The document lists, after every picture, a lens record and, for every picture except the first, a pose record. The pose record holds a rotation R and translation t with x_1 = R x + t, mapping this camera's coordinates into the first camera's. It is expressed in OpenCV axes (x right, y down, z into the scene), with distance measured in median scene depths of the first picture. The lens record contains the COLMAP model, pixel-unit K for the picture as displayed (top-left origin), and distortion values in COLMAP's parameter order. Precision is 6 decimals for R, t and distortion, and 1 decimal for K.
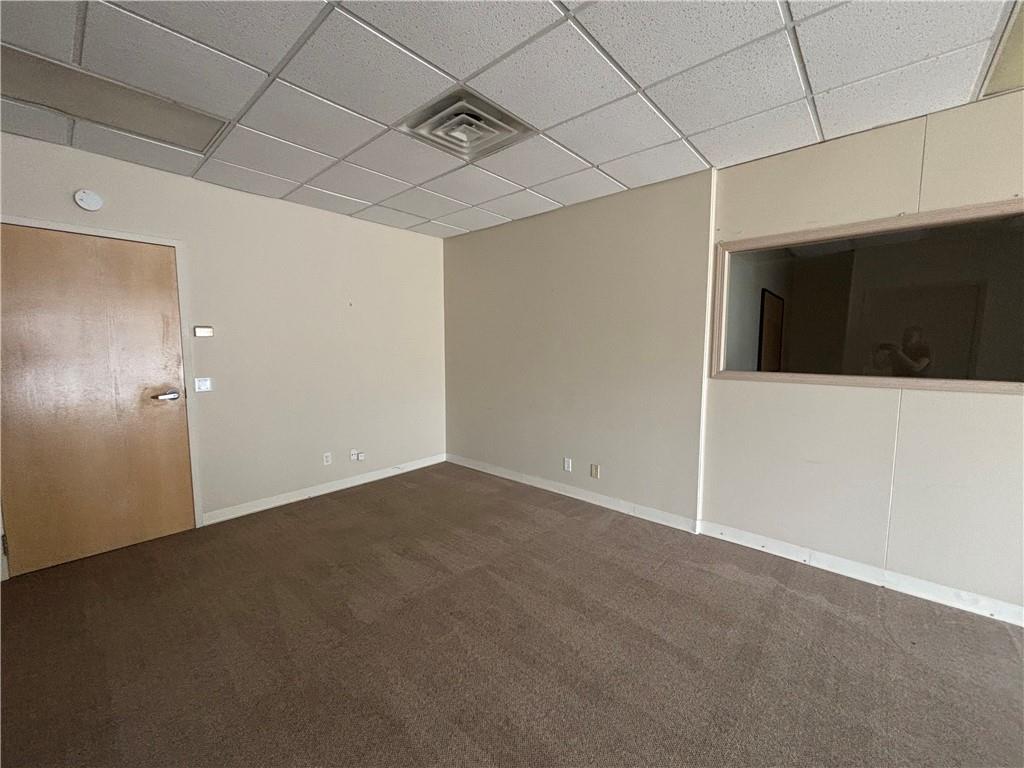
lens RADIAL K [[410.8, 0, 513.6], [0, 410.8, 386.9], [0, 0, 1]] dist [0.010315, -0.000286]
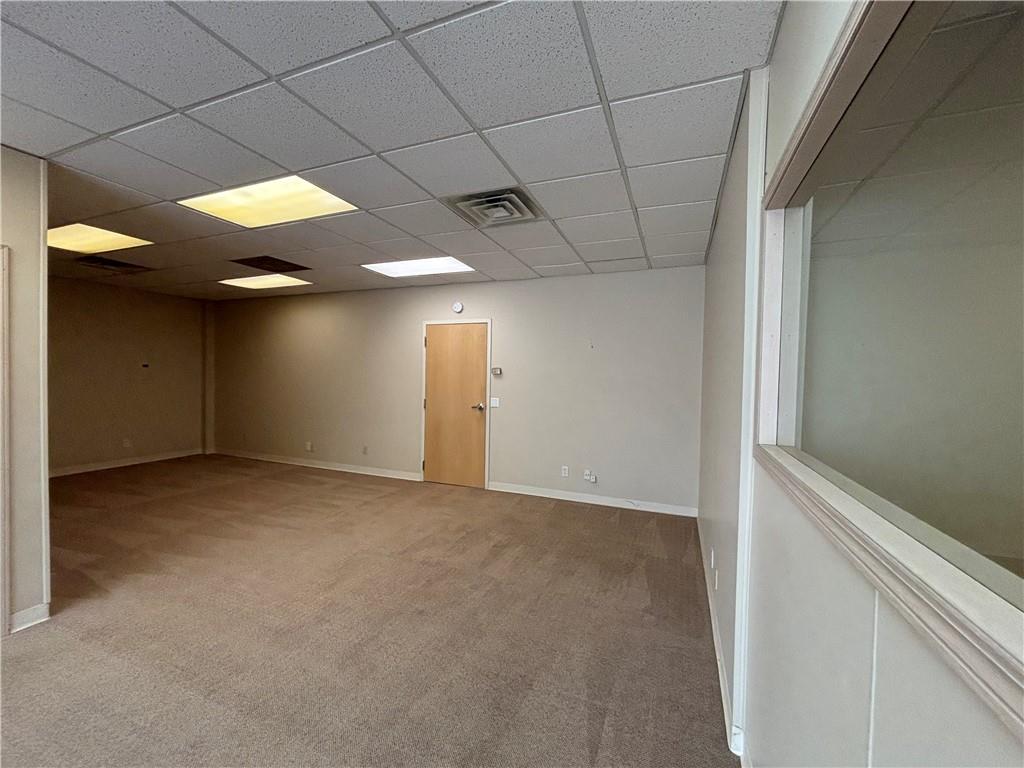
lens RADIAL K [[410.8, 0, 513.8], [0, 410.8, 382.5], [0, 0, 1]] dist [0.010315, -0.000286]
pose [[0.334537, 0.022729, -0.942109, 0.865686], [-0.113676, 0.993382, -0.016400, -0.069652], [0.935501, 0.112582, 0.334907, 0.543213]]
